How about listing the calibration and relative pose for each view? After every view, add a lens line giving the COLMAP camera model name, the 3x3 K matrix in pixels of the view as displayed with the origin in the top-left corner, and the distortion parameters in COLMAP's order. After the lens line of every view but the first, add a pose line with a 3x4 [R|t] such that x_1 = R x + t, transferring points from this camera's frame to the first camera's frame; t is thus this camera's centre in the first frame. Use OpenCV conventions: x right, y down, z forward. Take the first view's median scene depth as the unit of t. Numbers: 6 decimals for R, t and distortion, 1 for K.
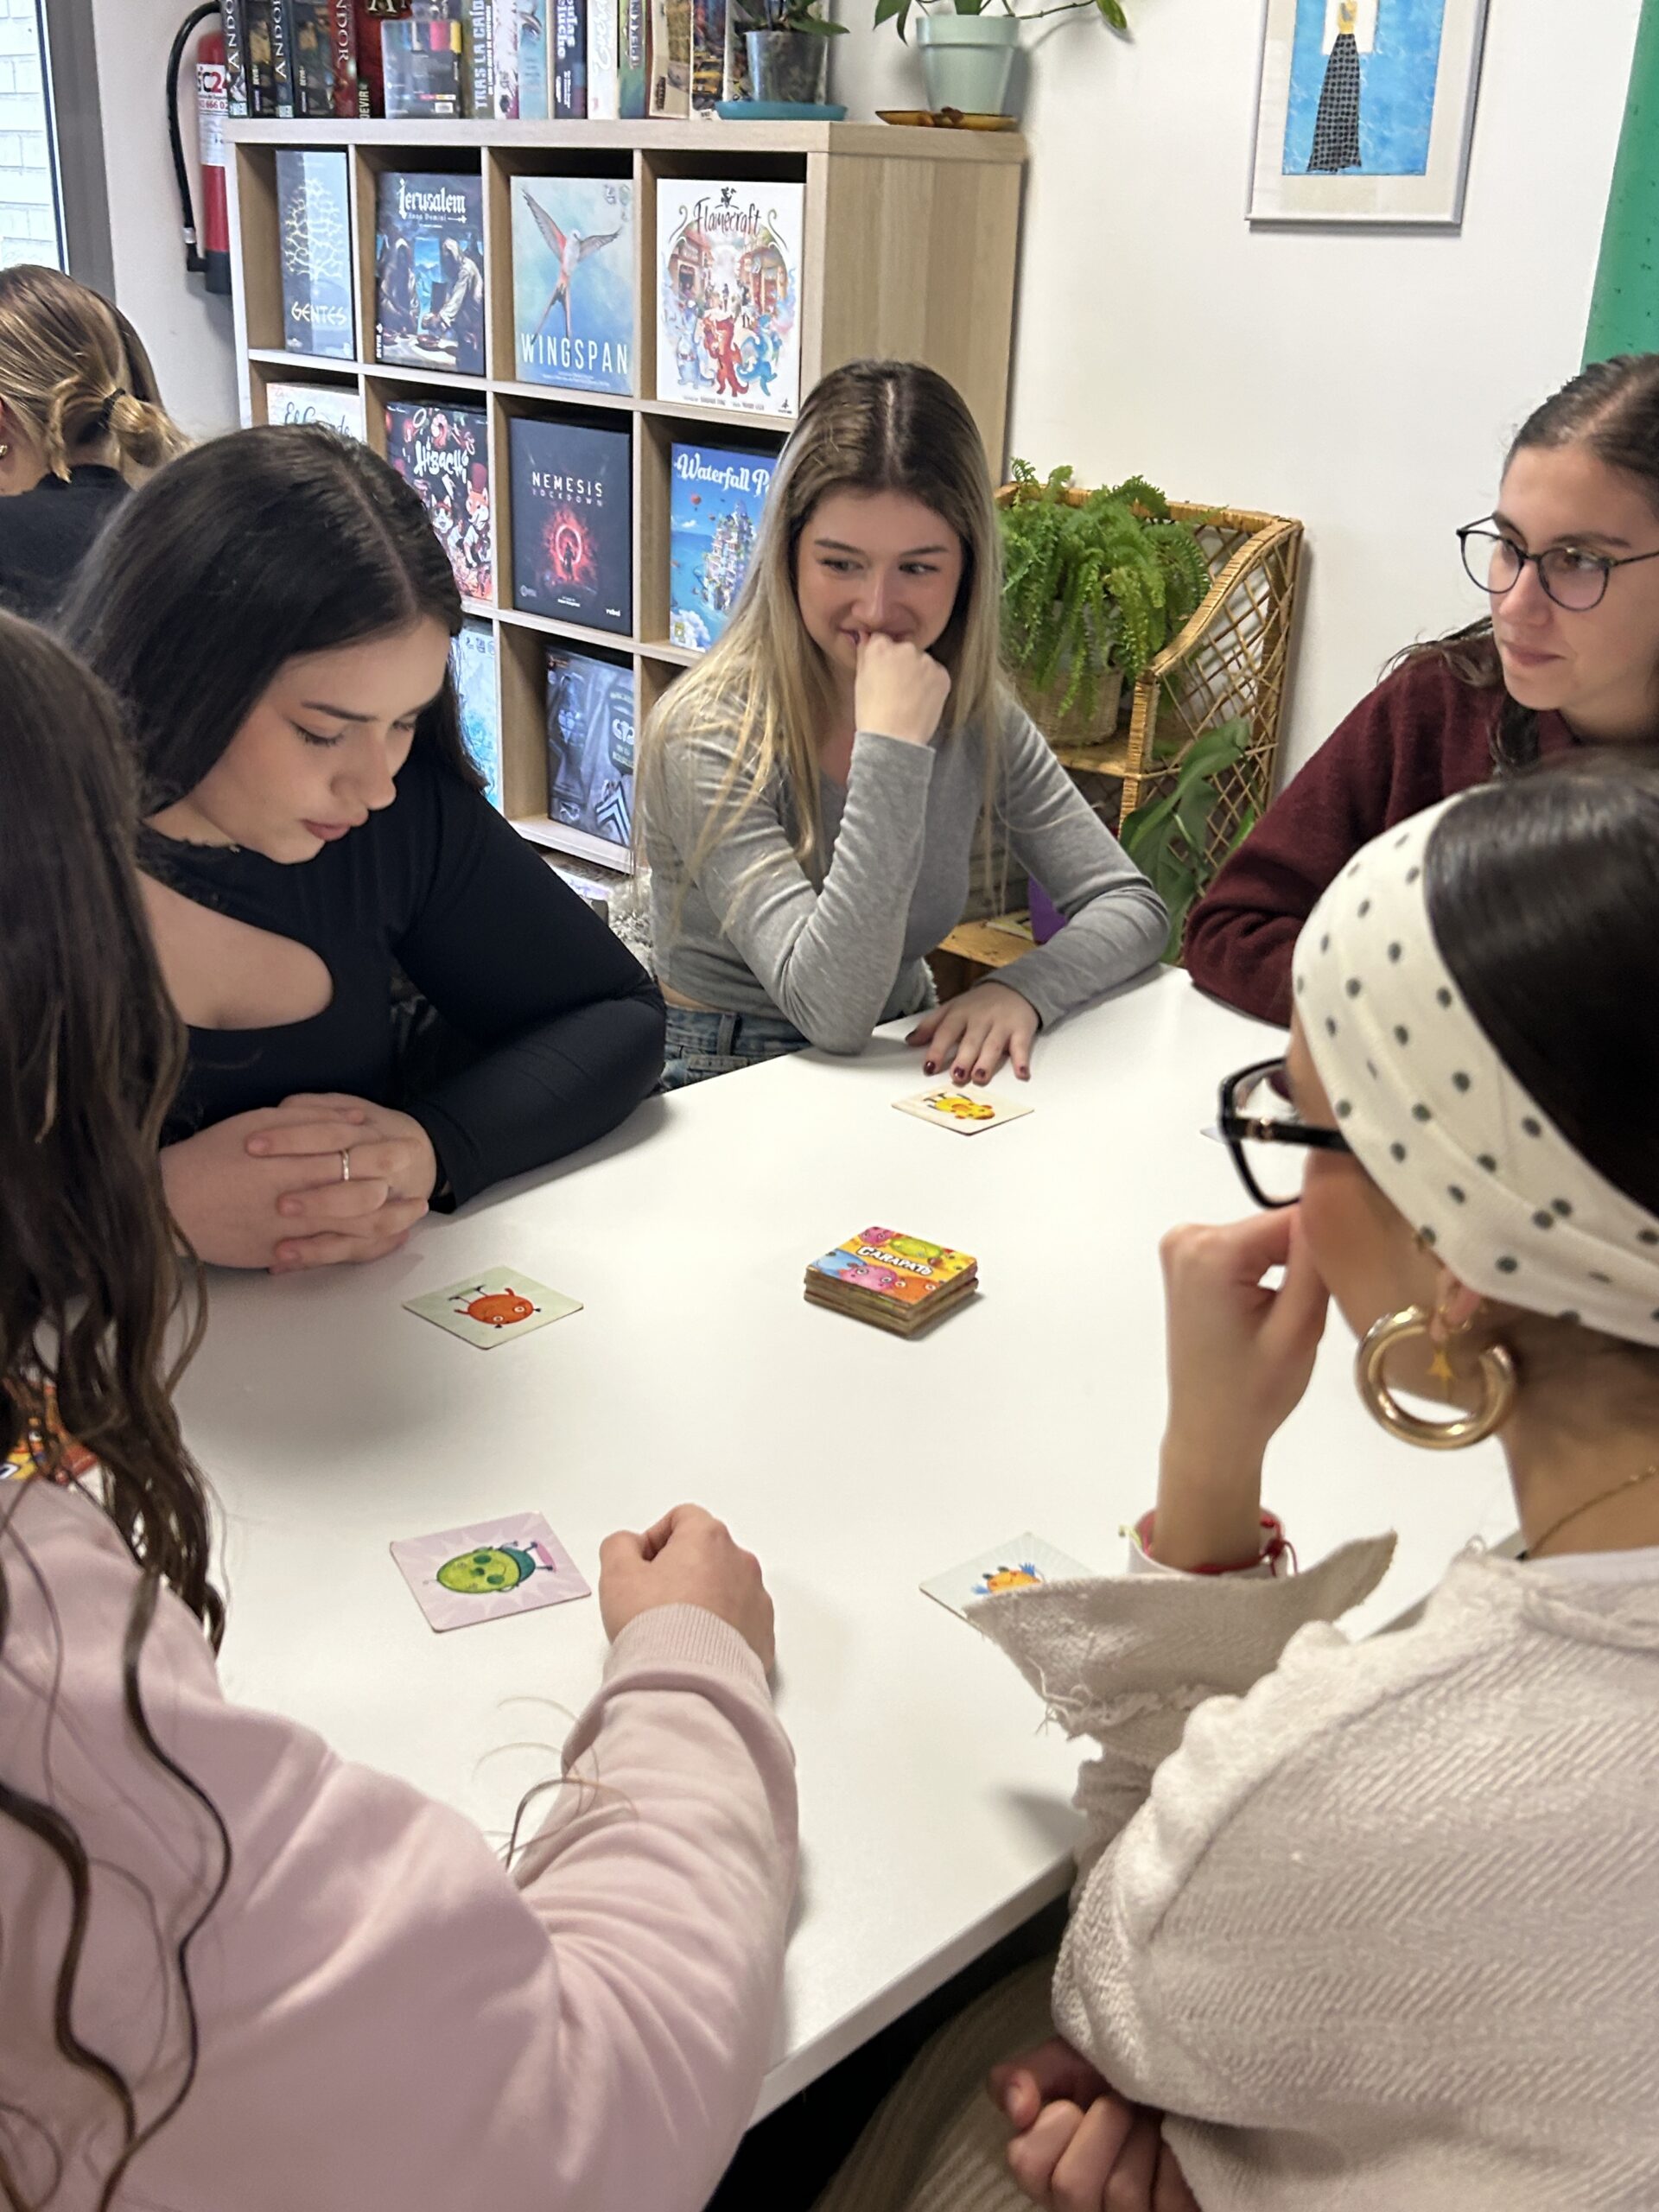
lens RADIAL K [[2213.6, 0, 832.5], [0, 2213.6, 1111.3], [0, 0, 1]] dist [-0.024359, 0.000000]
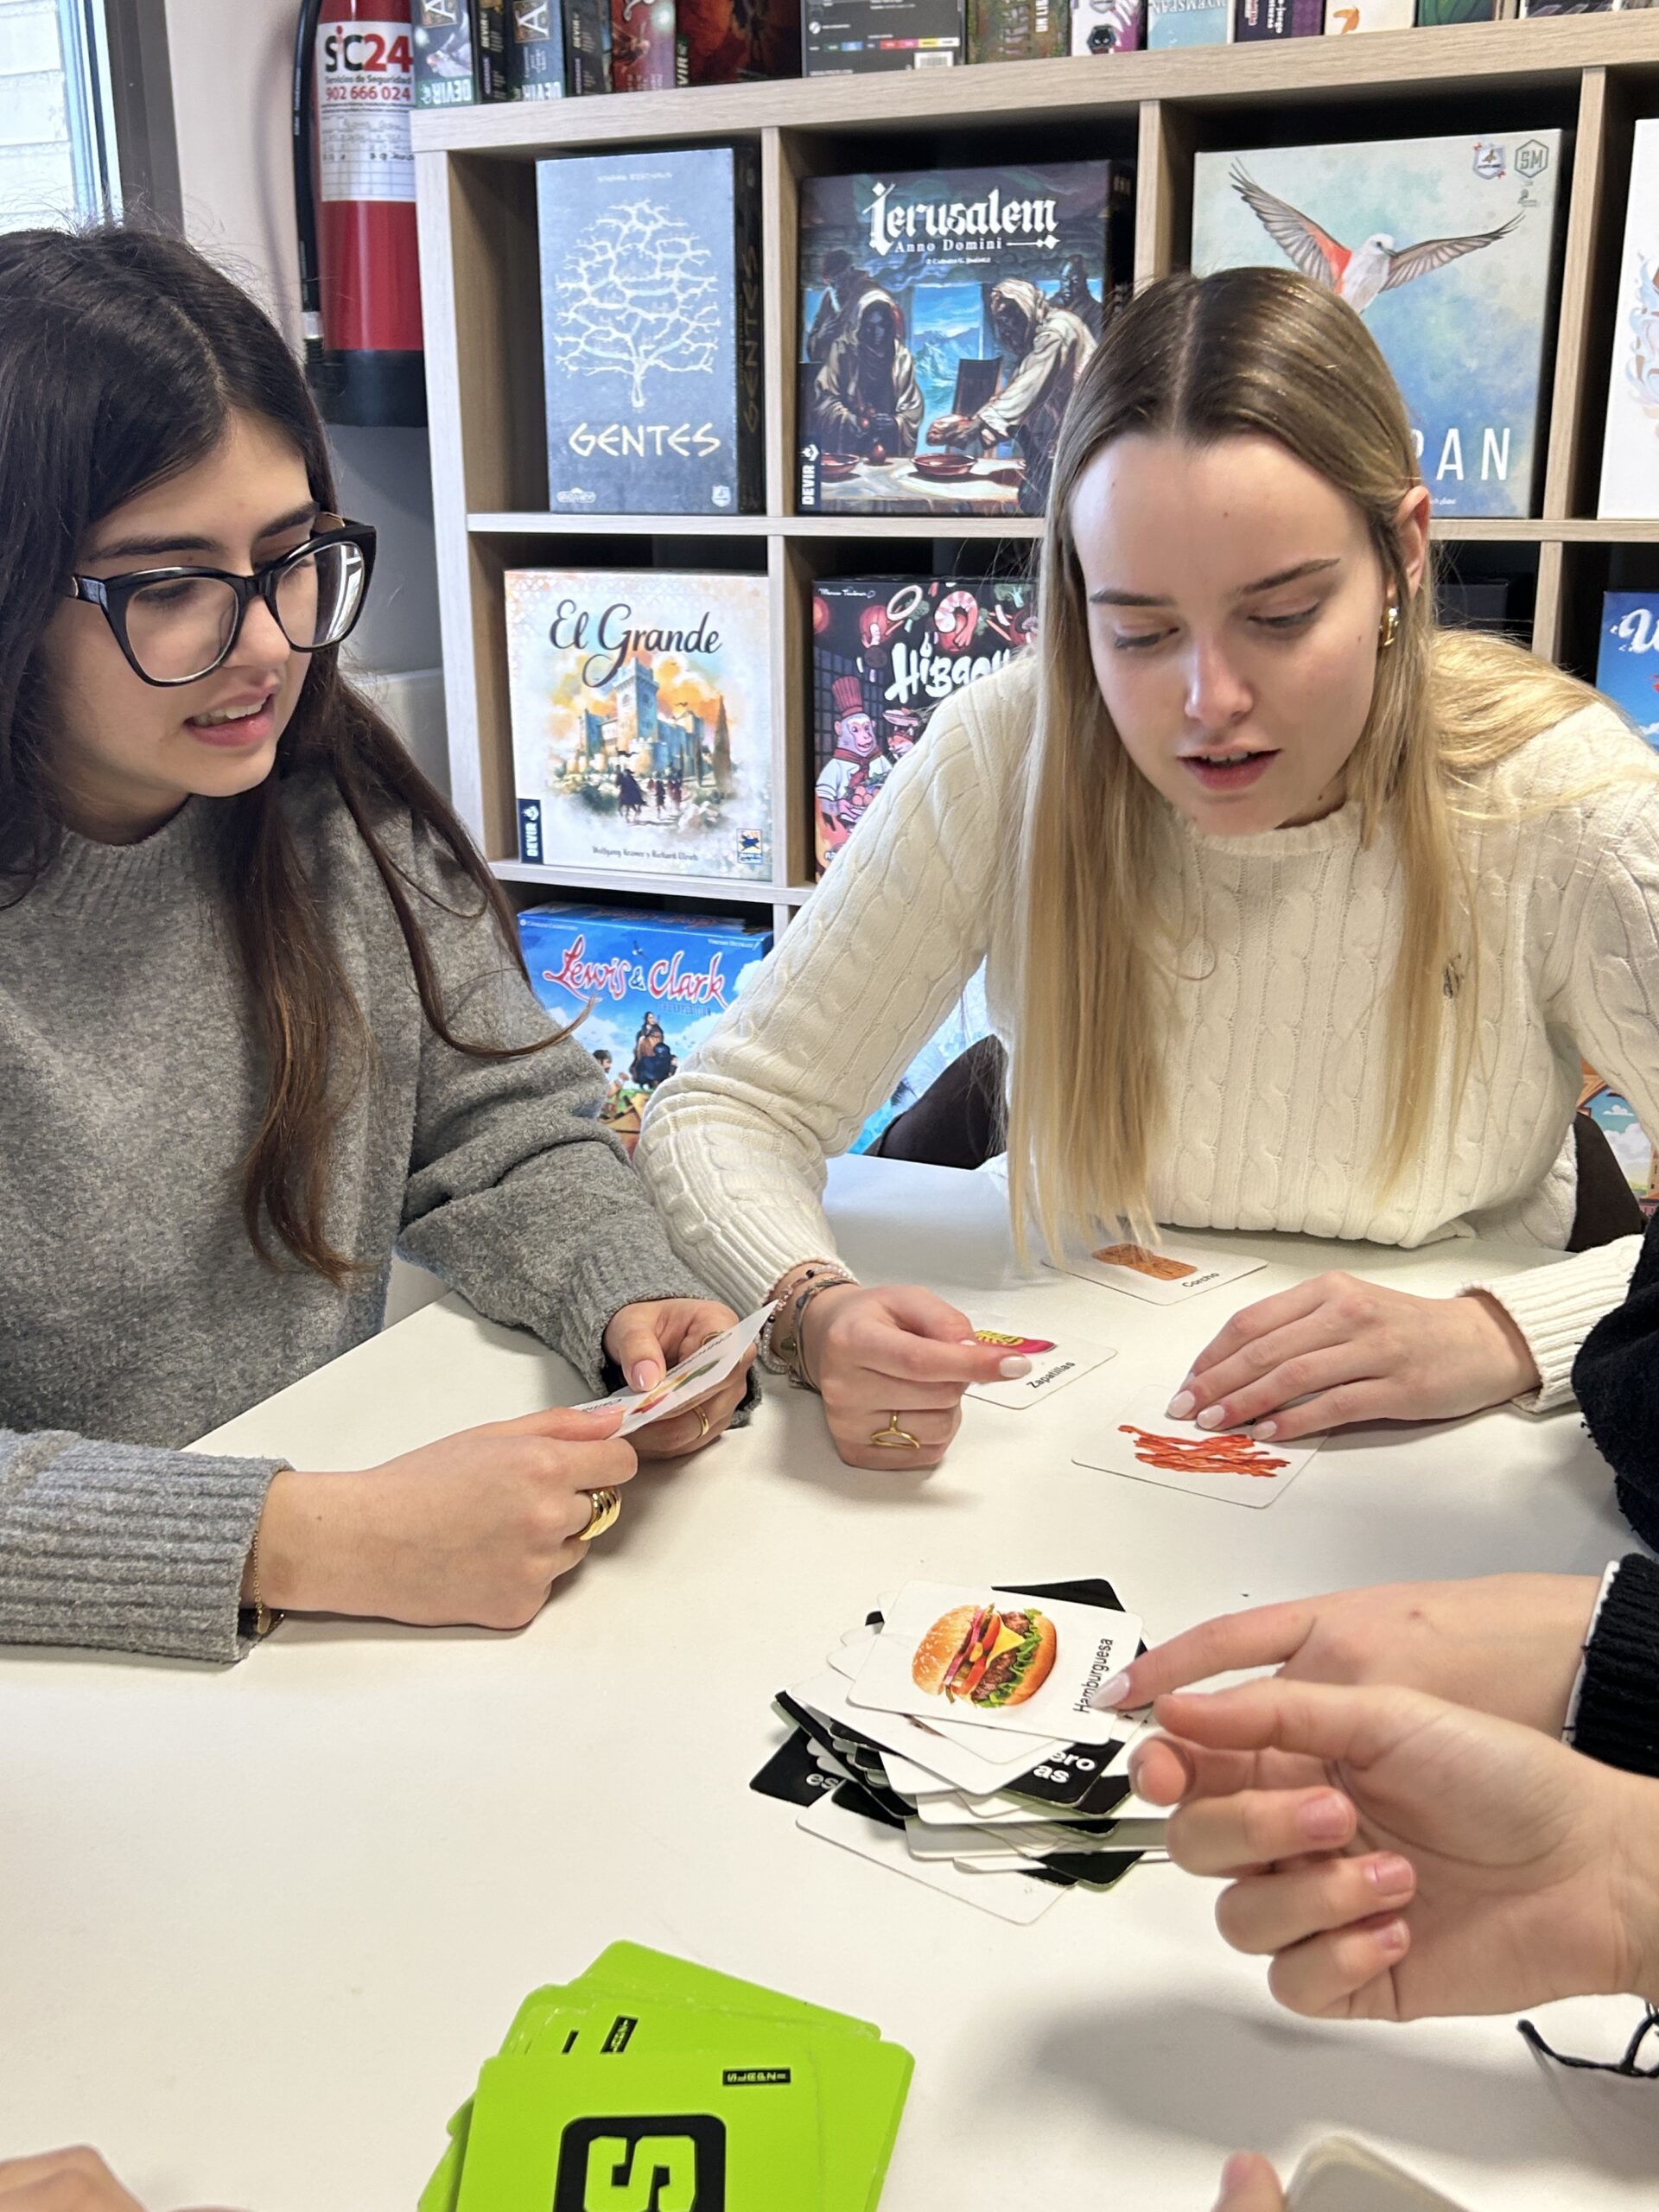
lens RADIAL K [[2213.6, 0, 826.1], [0, 2213.6, 1099.0], [0, 0, 1]] dist [-0.024359, 0.000000]
pose [[0.934214, -0.147180, 0.324933, -0.415301], [0.177824, 0.981810, -0.066544, -0.157521], [-0.309228, 0.119948, 0.943393, 0.494315]]
